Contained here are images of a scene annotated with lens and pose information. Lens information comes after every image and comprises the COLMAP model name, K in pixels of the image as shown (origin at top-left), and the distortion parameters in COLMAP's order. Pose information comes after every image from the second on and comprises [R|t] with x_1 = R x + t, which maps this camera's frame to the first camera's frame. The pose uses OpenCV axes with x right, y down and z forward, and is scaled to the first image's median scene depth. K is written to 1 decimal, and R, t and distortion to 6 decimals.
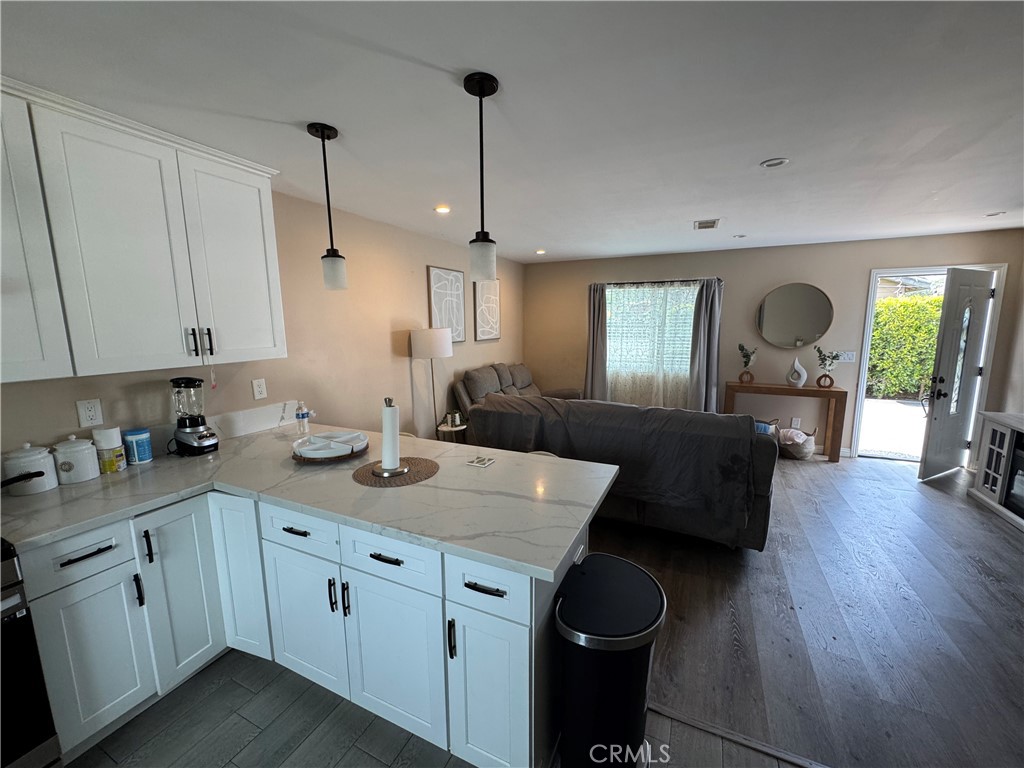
lens RADIAL K [[409.6, 0, 512.4], [0, 409.6, 384.8], [0, 0, 1]] dist [-0.000774, 0.000902]
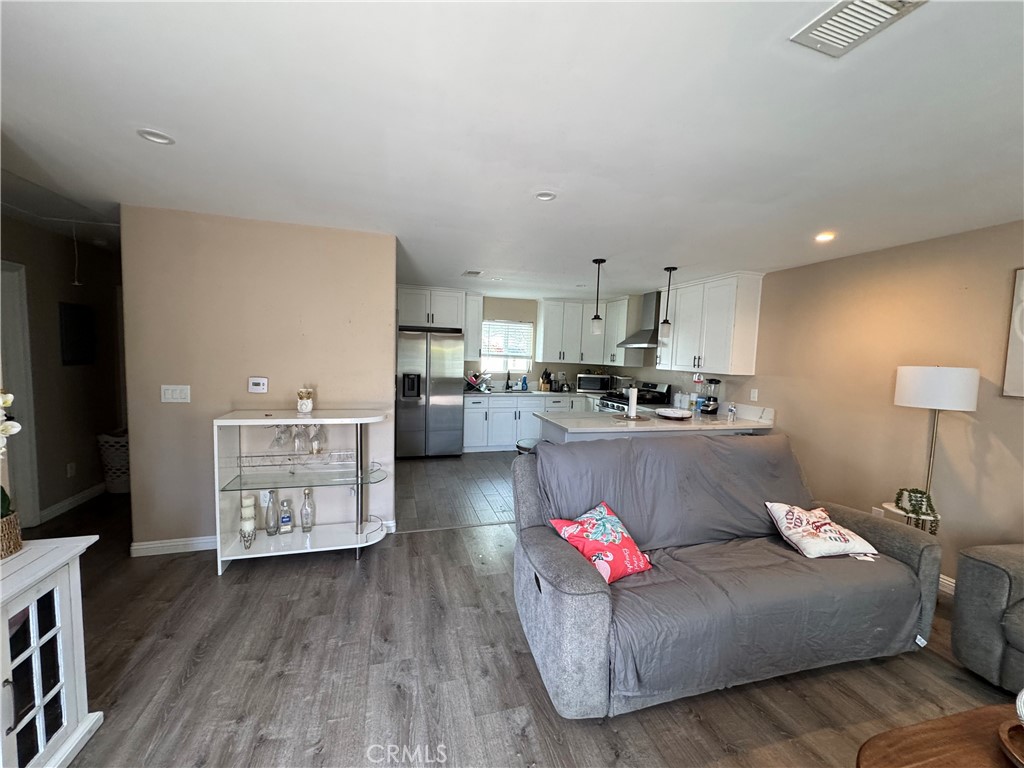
lens RADIAL K [[409.6, 0, 511.6], [0, 409.6, 384.1], [0, 0, 1]] dist [-0.000774, 0.000902]
pose [[-0.739977, 0.041172, -0.671371, 0.708668], [-0.122570, 0.973160, 0.194774, -0.137748], [0.661370, 0.226418, -0.715069, 0.895085]]
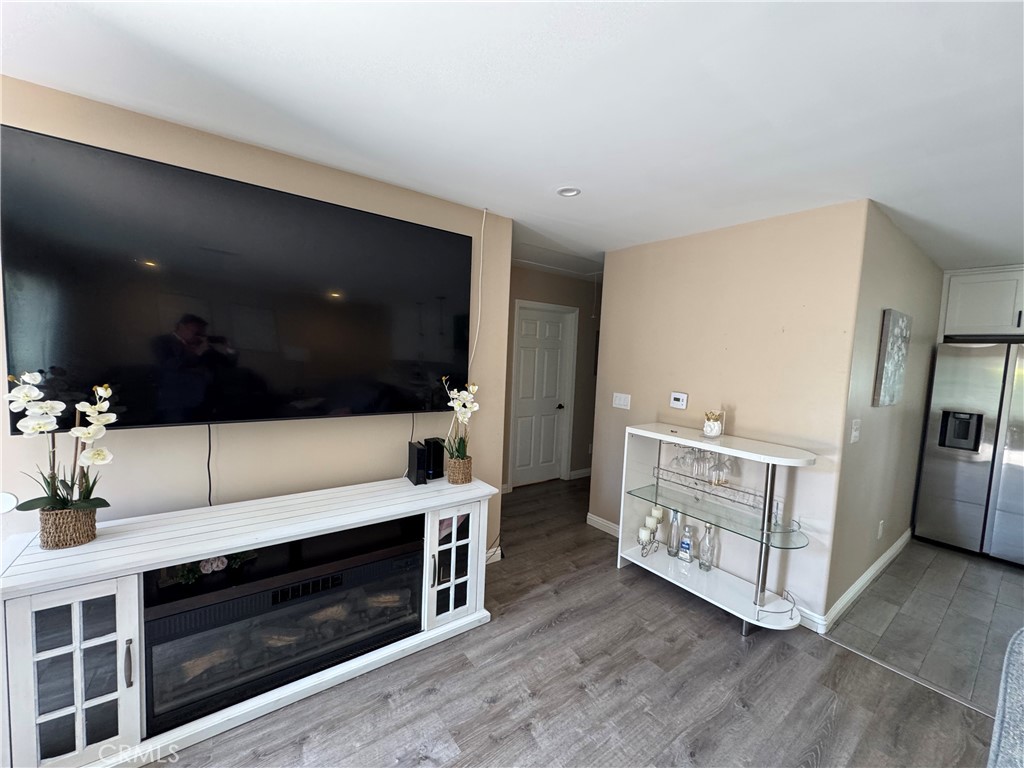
lens RADIAL K [[409.6, 0, 513.5], [0, 409.6, 384.3], [0, 0, 1]] dist [-0.000774, 0.000902]
pose [[-0.888988, -0.060699, 0.453889, 0.493399], [0.037080, 0.978380, 0.203466, -0.125726], [-0.456426, 0.197709, -0.867517, 0.834710]]
